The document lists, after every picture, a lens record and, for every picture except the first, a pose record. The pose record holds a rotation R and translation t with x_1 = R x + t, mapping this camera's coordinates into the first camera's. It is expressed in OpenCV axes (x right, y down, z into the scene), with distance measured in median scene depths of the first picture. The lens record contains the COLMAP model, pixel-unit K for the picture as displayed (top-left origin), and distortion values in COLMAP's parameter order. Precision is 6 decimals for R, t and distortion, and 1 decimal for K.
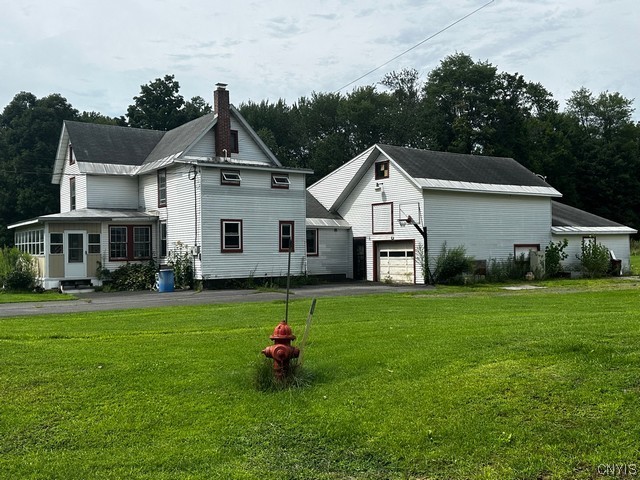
lens RADIAL K [[626.7, 0, 322.5], [0, 626.7, 238.6], [0, 0, 1]] dist [0.044316, 0.000000]
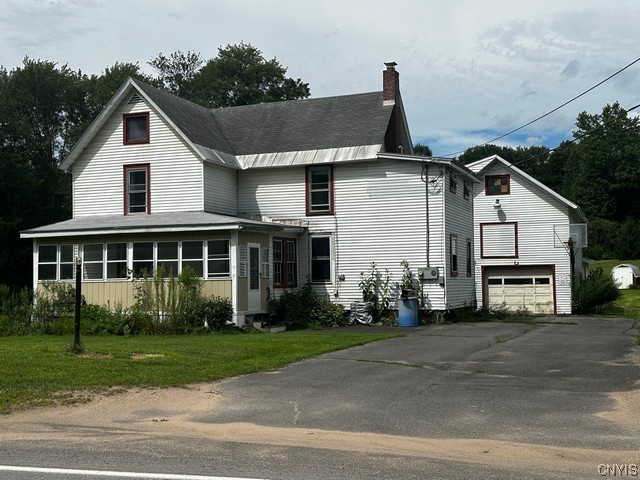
lens RADIAL K [[810.6, 0, 325.2], [0, 810.6, 246.8], [0, 0, 1]] dist [0.089523, 0.000000]
pose [[0.845426, 0.028145, 0.533350, -0.722857], [-0.008638, 0.999200, -0.039036, 0.023325], [-0.534022, 0.028395, 0.844994, 0.178885]]
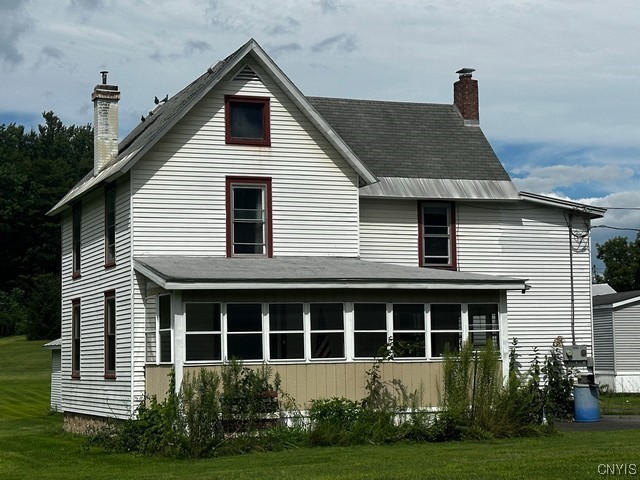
lens RADIAL K [[1387.3, 0, 320.2], [0, 1387.3, 238.8], [0, 0, 1]] dist [-0.021493, 0.000000]
pose [[0.255009, 0.100159, 0.961737, -1.328919], [0.001643, 0.994574, -0.104015, 0.041286], [-0.966937, 0.028105, 0.253461, 0.758927]]
